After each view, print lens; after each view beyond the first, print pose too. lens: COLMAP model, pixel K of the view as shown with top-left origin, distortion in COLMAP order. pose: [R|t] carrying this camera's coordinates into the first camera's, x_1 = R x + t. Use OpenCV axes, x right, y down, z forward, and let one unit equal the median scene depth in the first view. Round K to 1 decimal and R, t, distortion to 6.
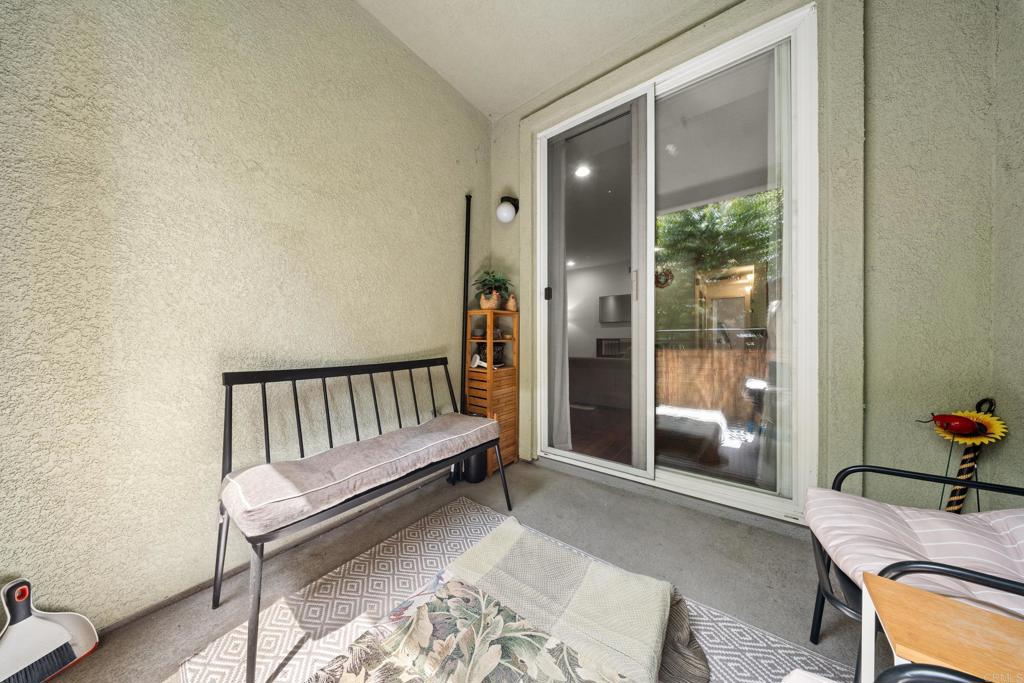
lens RADIAL K [[301.5, 0, 511.9], [0, 301.5, 339.9], [0, 0, 1]] dist [0.001586, -0.000431]
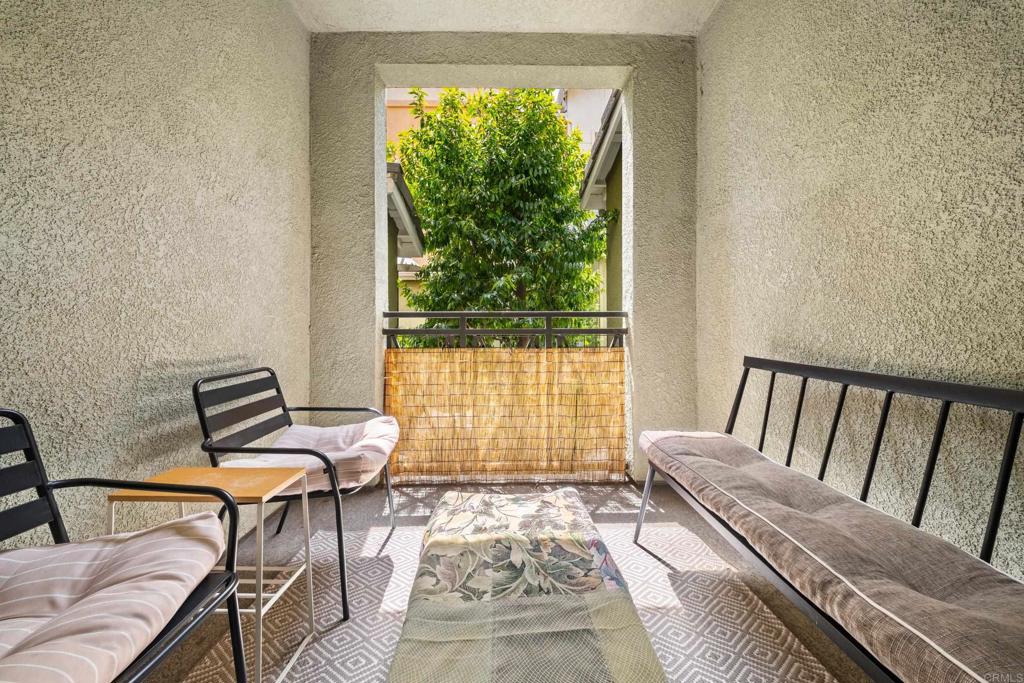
lens RADIAL K [[301.5, 0, 506.5], [0, 301.5, 322.8], [0, 0, 1]] dist [0.001586, -0.000431]
pose [[-0.790885, -0.004132, -0.611951, 0.701794], [0.003576, 0.999929, -0.011374, -0.017499], [0.611954, -0.011183, -0.790814, 1.767898]]
